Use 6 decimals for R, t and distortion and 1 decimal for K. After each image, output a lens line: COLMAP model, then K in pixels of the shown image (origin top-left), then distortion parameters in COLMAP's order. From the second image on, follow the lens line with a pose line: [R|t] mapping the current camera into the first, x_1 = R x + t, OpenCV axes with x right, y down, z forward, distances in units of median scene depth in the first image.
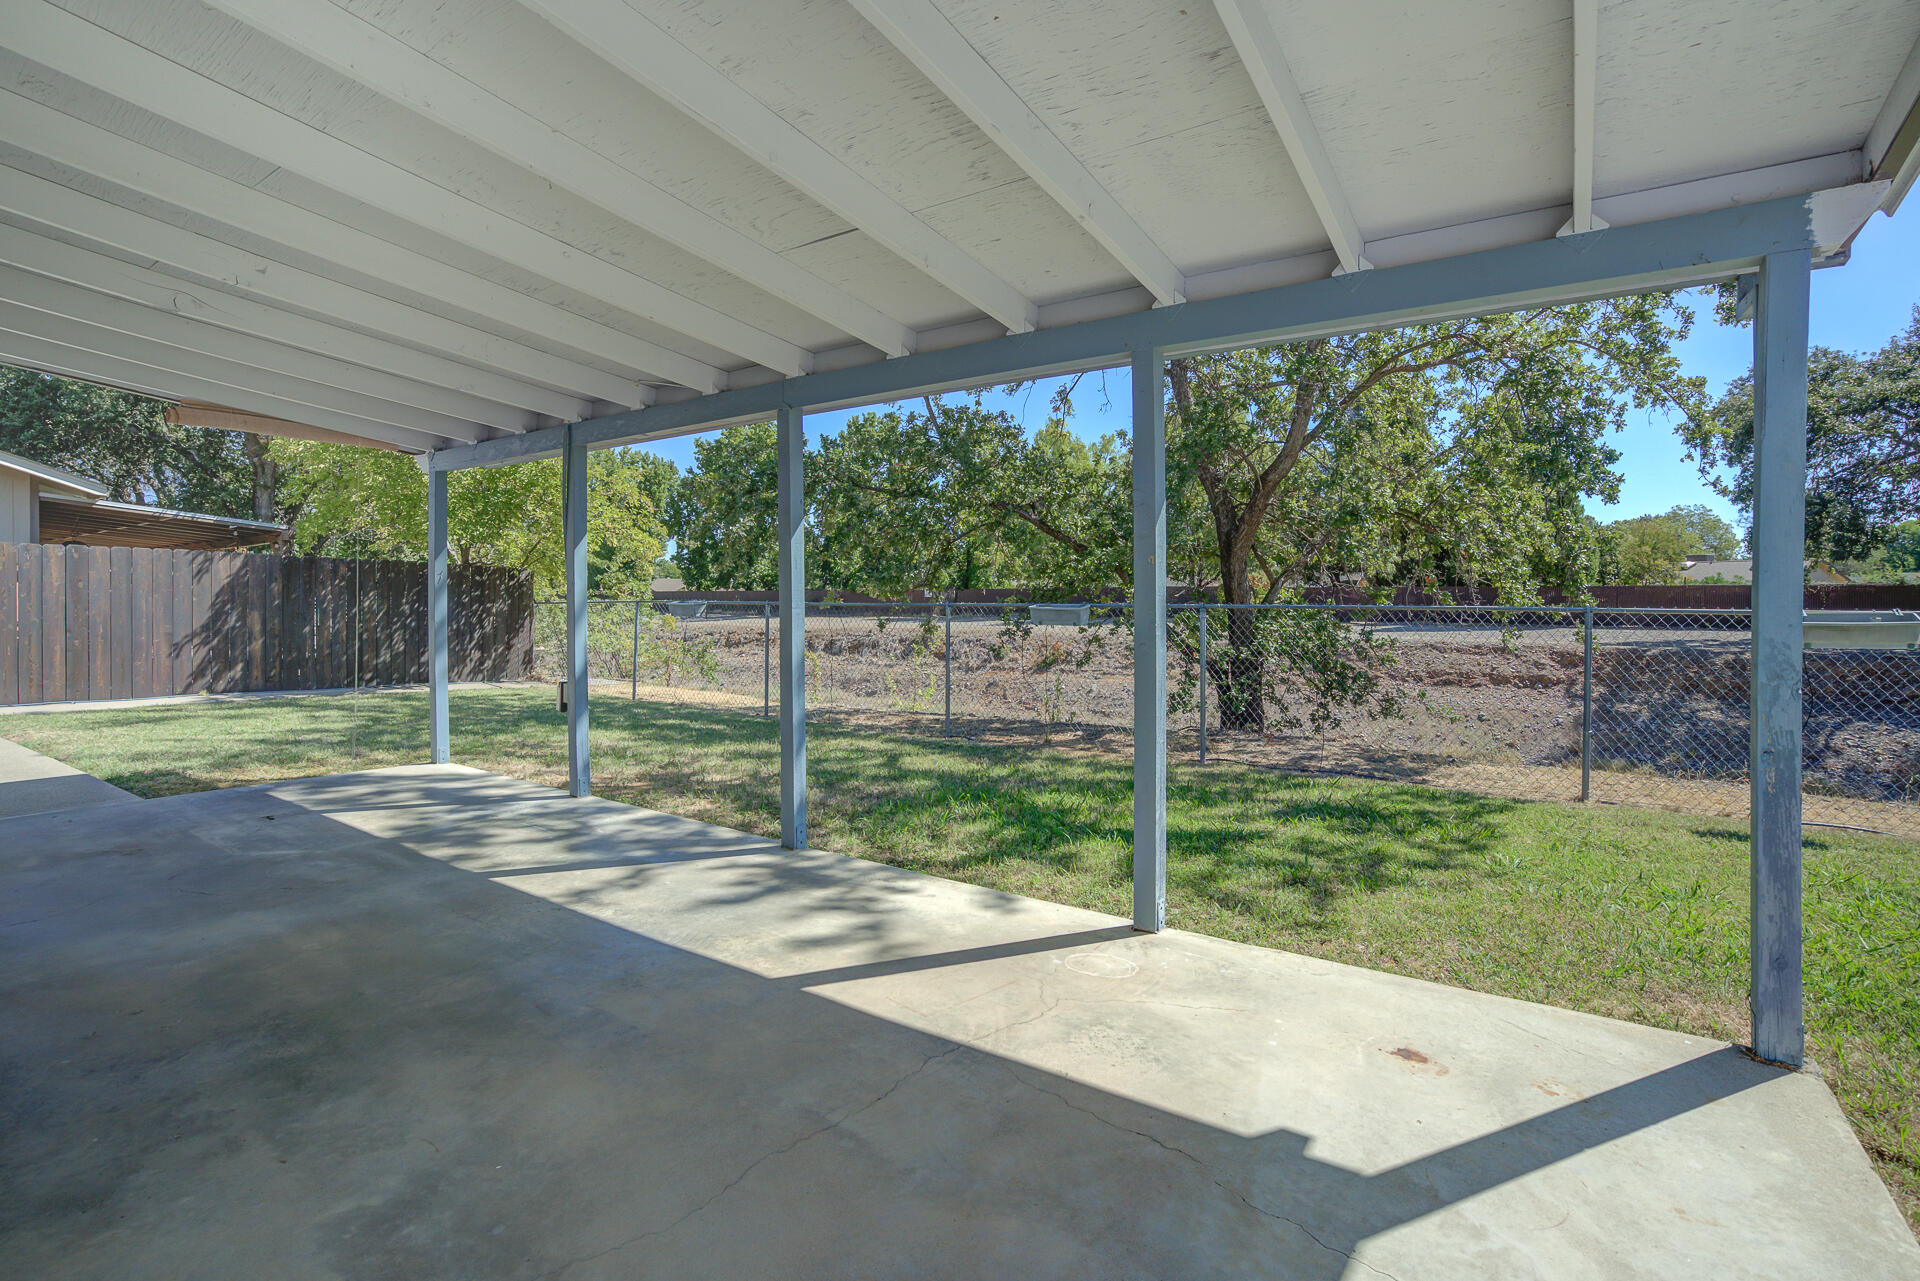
lens RADIAL K [[887.6, 0, 962.1], [0, 887.6, 605.6], [0, 0, 1]] dist [-0.017238, 0.000209]
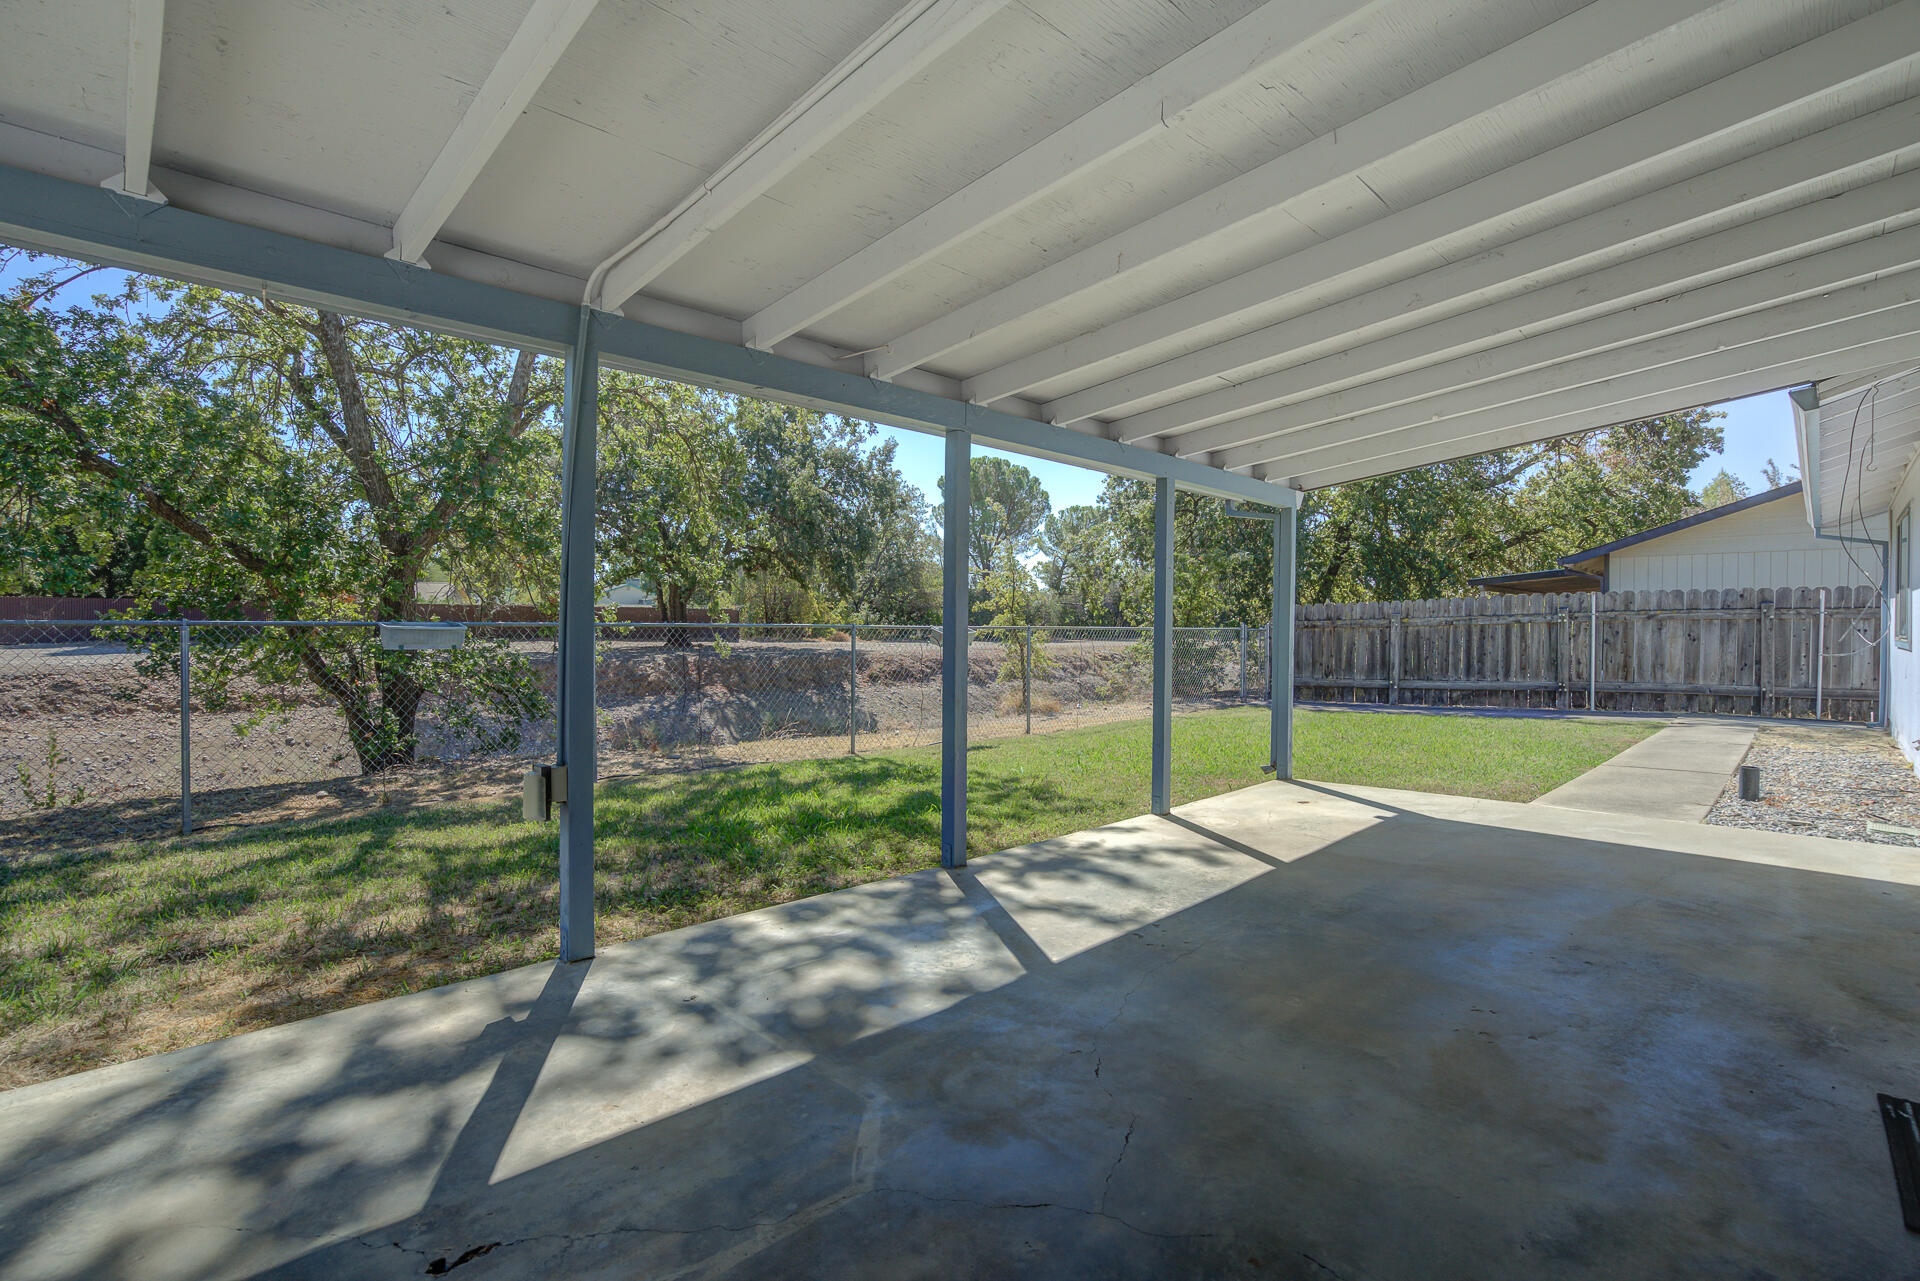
lens RADIAL K [[892.9, 0, 957.8], [0, 892.9, 633.5], [0, 0, 1]] dist [-0.021820, 0.014362]
pose [[0.162472, -0.011031, 0.986651, -1.413284], [-0.003925, 0.999922, 0.011826, -0.007717], [-0.986705, -0.005793, 0.162416, 0.989137]]
